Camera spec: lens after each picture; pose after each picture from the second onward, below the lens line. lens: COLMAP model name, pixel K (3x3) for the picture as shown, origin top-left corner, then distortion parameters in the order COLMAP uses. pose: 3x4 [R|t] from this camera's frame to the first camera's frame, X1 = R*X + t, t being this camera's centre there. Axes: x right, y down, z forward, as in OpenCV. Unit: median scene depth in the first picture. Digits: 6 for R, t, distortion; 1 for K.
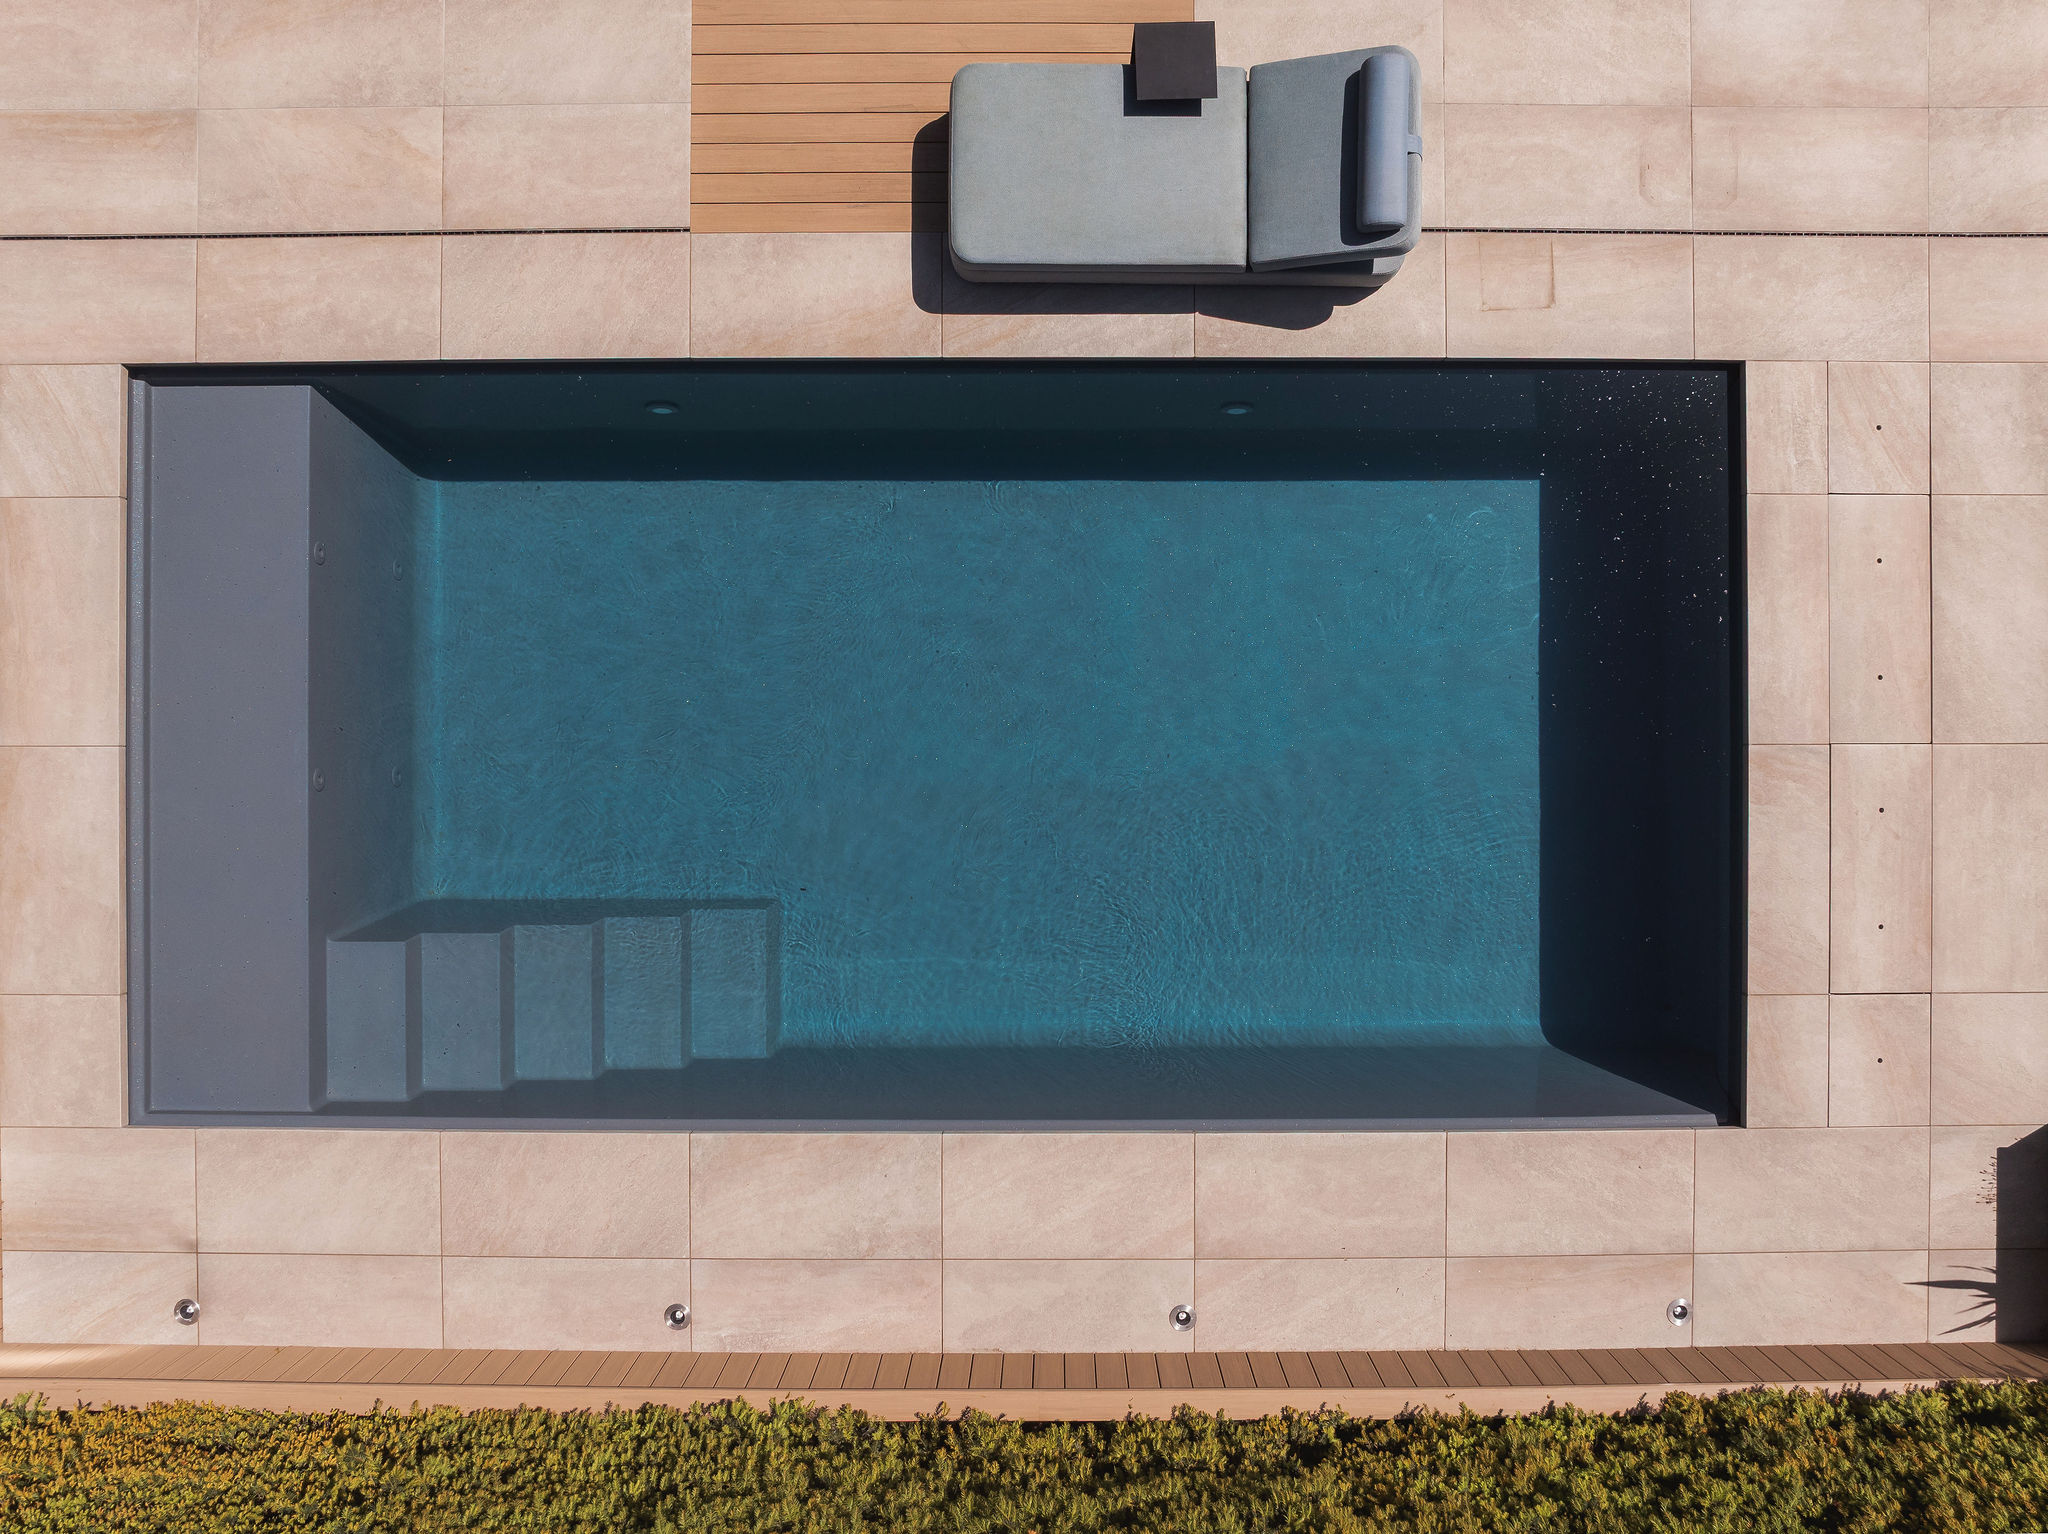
lens RADIAL K [[1429.3, 0, 1039.3], [0, 1429.3, 777.2], [0, 0, 1]] dist [-0.012856, -0.006637]
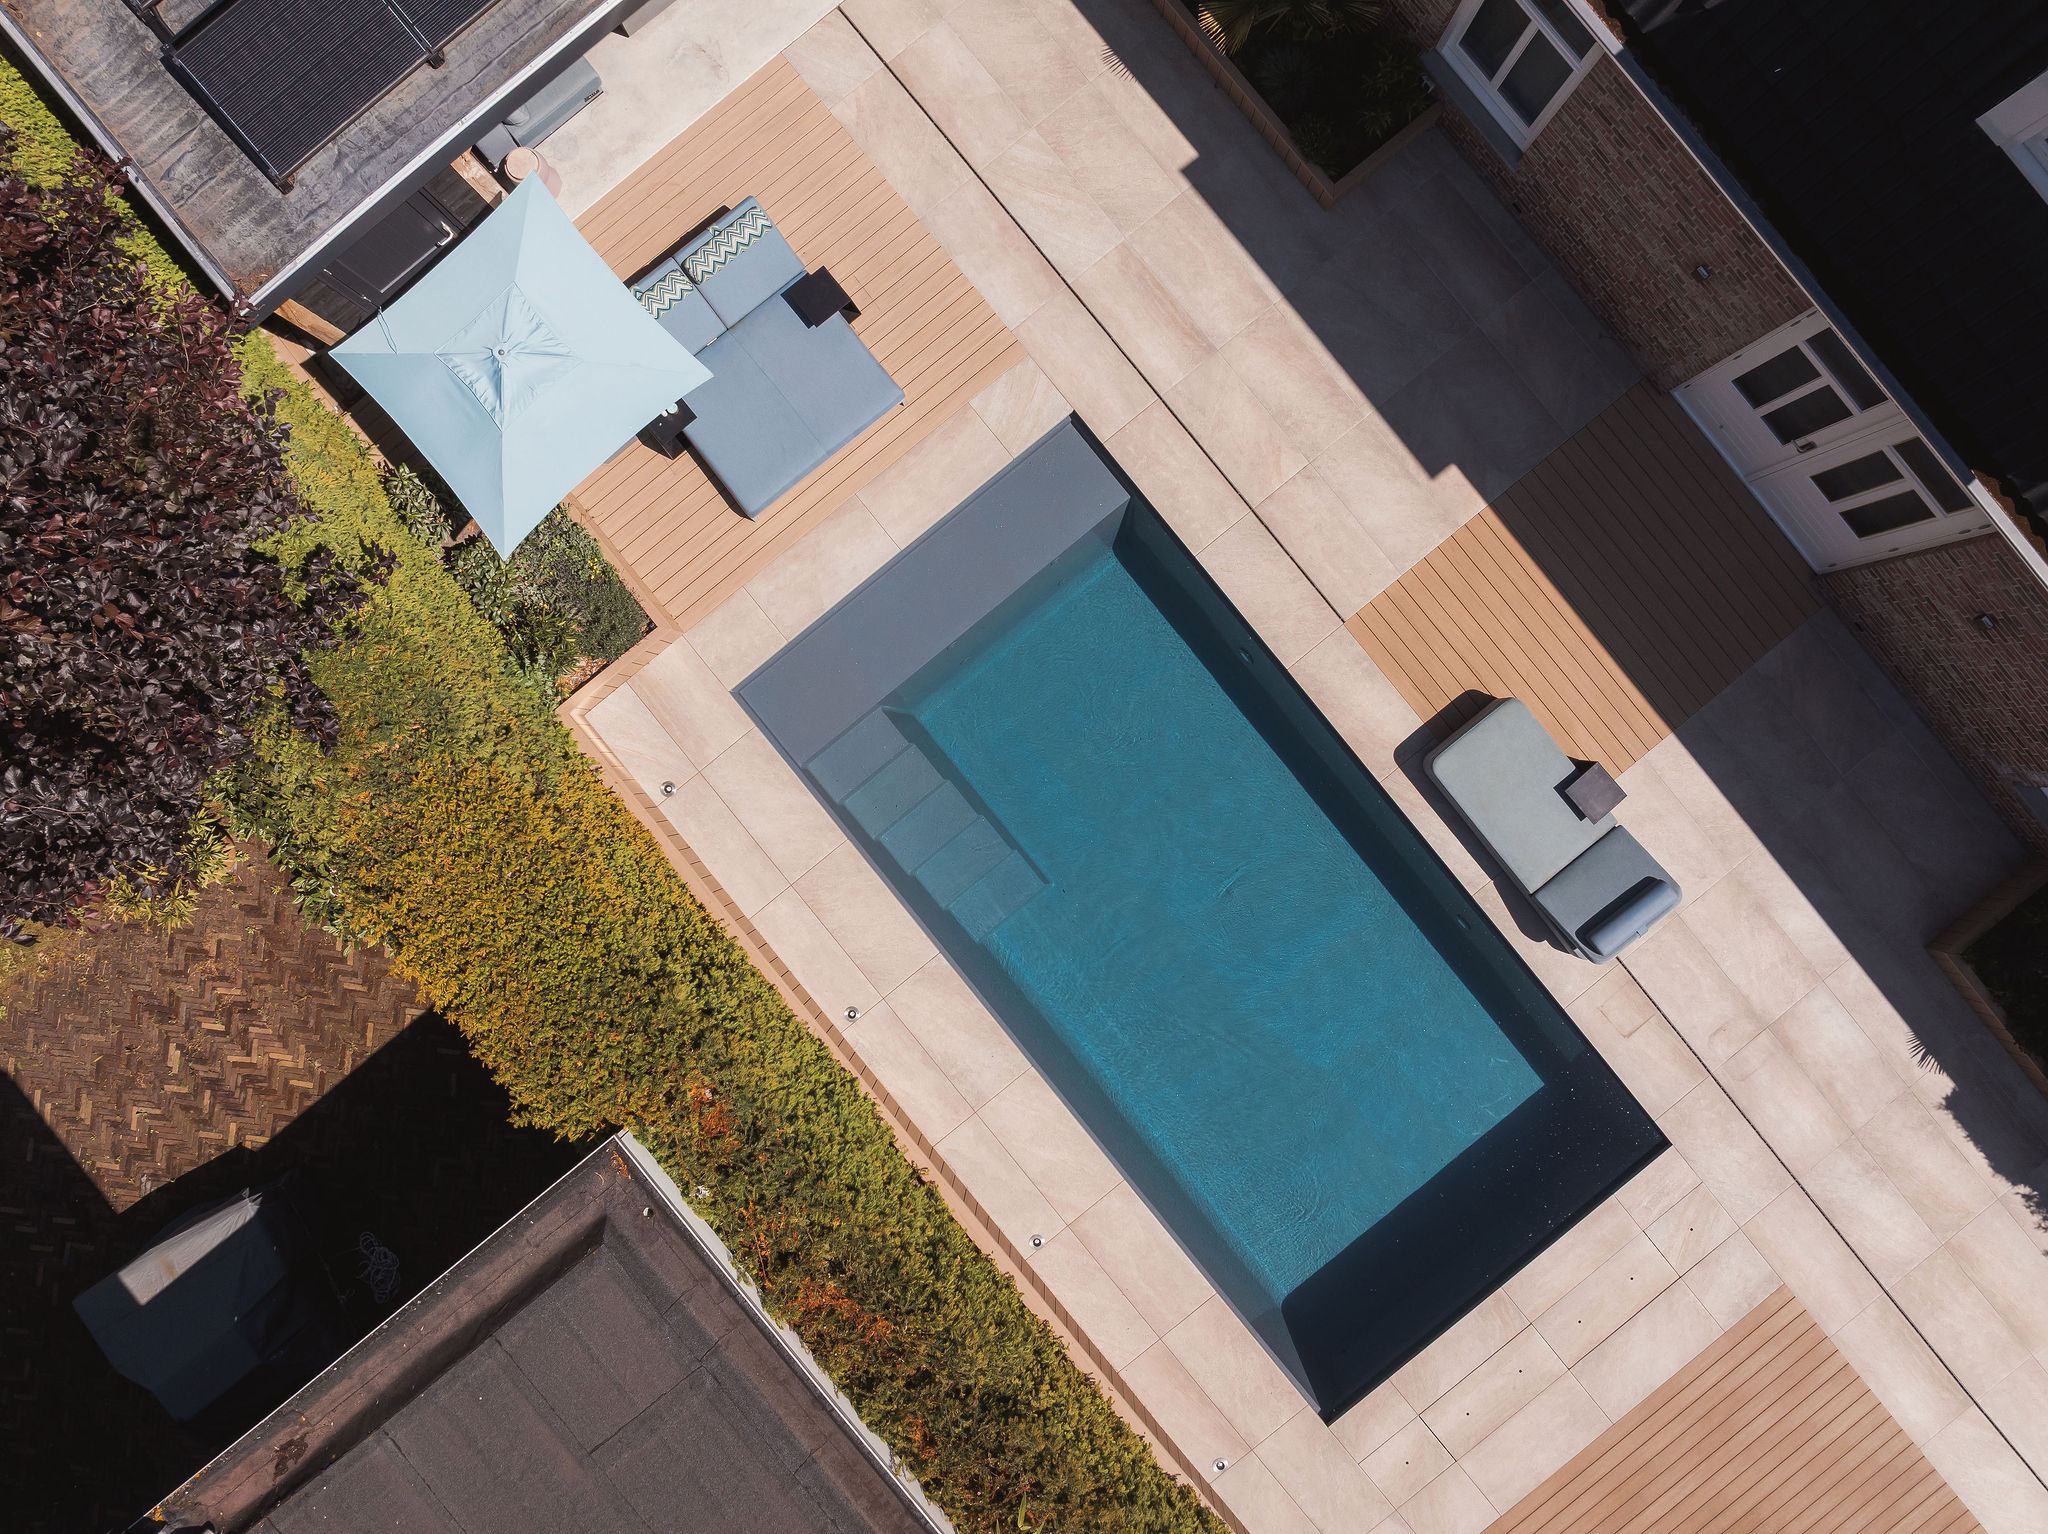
lens RADIAL K [[1429.3, 0, 1024.8], [0, 1429.3, 746.8], [0, 0, 1]] dist [-0.012856, -0.006637]
pose [[0.630646, 0.776027, -0.008287, -0.359600], [-0.776068, 0.630638, -0.003865, 0.018641], [0.002226, 0.008868, 0.999958, -0.732864]]
